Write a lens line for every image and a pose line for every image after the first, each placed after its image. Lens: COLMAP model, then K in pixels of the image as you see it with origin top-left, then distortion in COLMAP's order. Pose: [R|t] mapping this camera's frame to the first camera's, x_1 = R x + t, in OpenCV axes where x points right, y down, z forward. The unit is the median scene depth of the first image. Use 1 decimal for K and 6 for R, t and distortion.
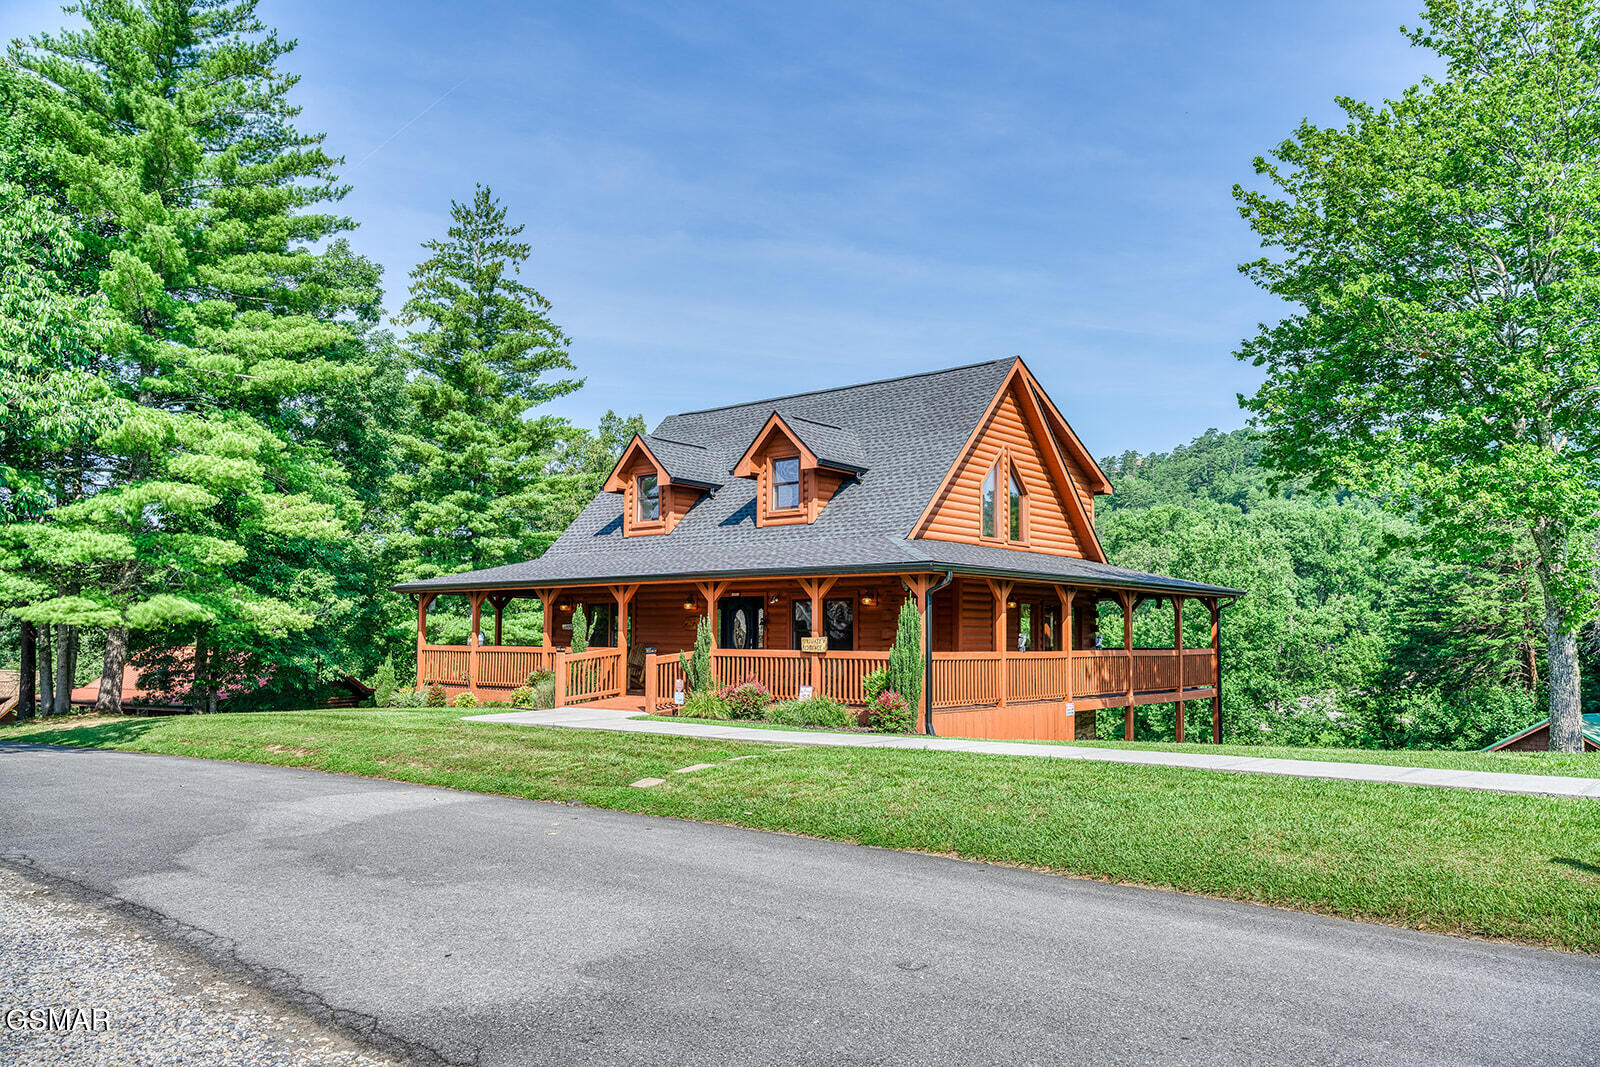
lens RADIAL K [[1220.1, 0, 807.3], [0, 1220.1, 539.1], [0, 0, 1]] dist [0.021169, 0.000328]
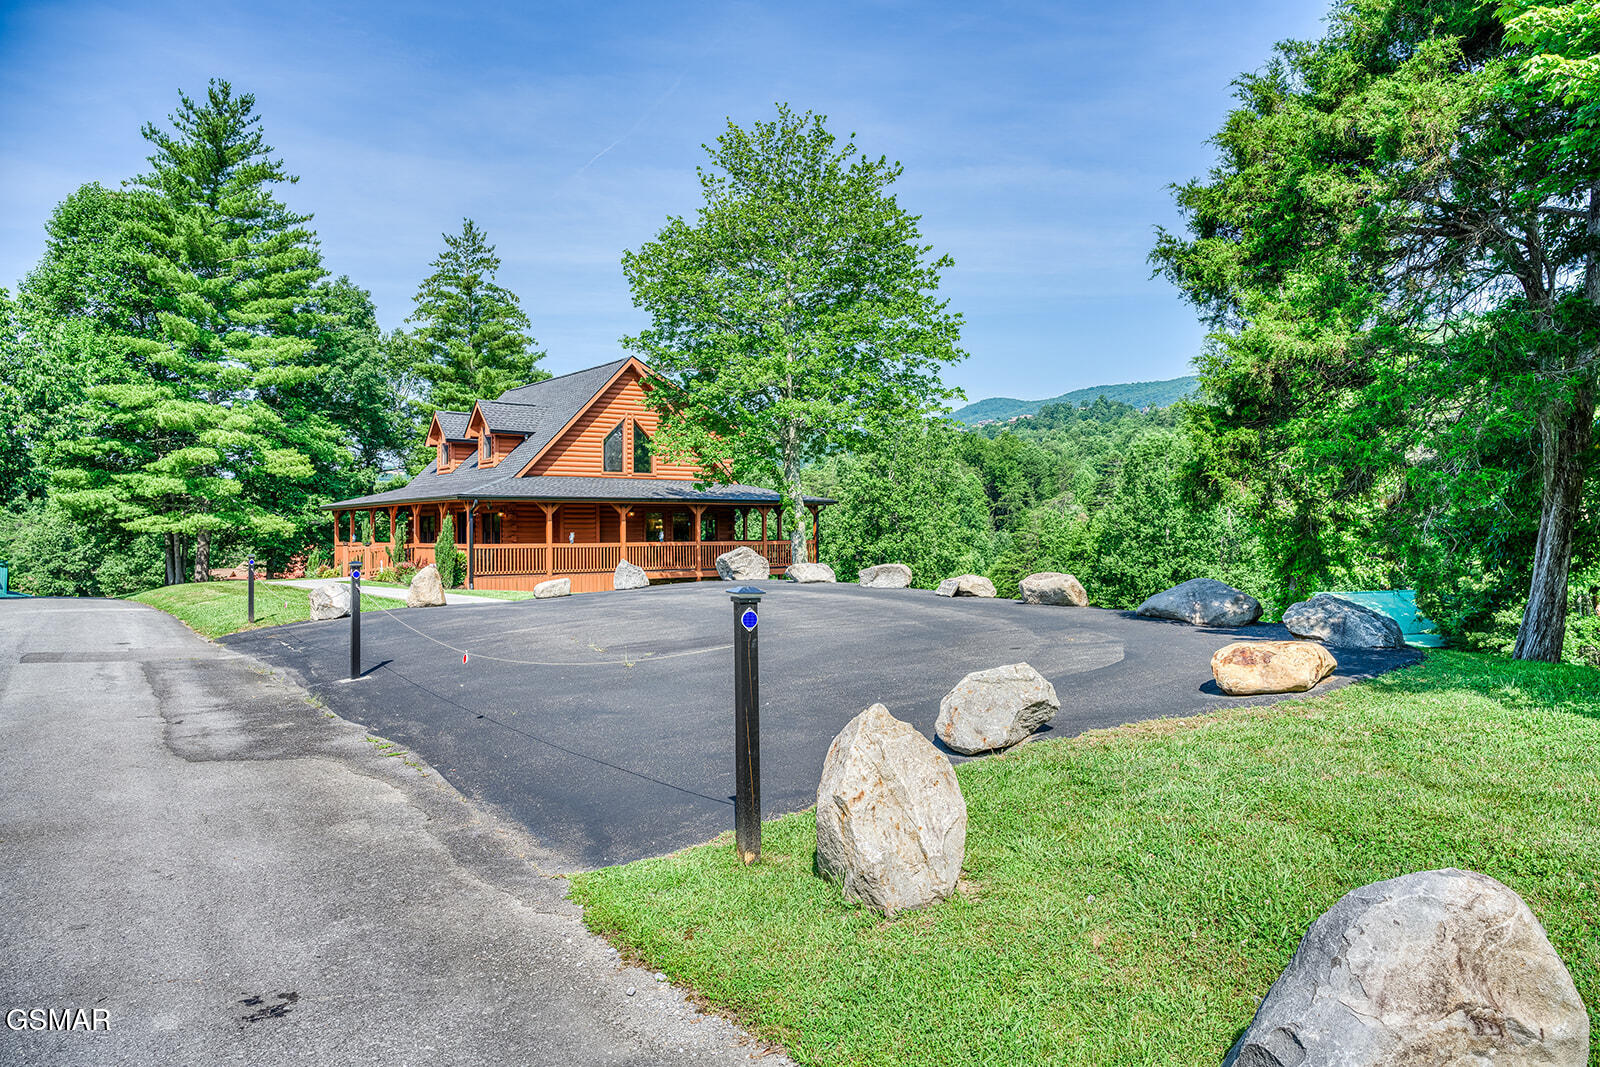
lens RADIAL K [[1125.1, 0, 793.8], [0, 1125.1, 526.8], [0, 0, 1]] dist [-0.004179, 0.007701]
pose [[0.974381, -0.011397, -0.224616, 0.608577], [0.028494, 0.996923, 0.073023, -0.026064], [0.223093, -0.077552, 0.971707, -0.326438]]
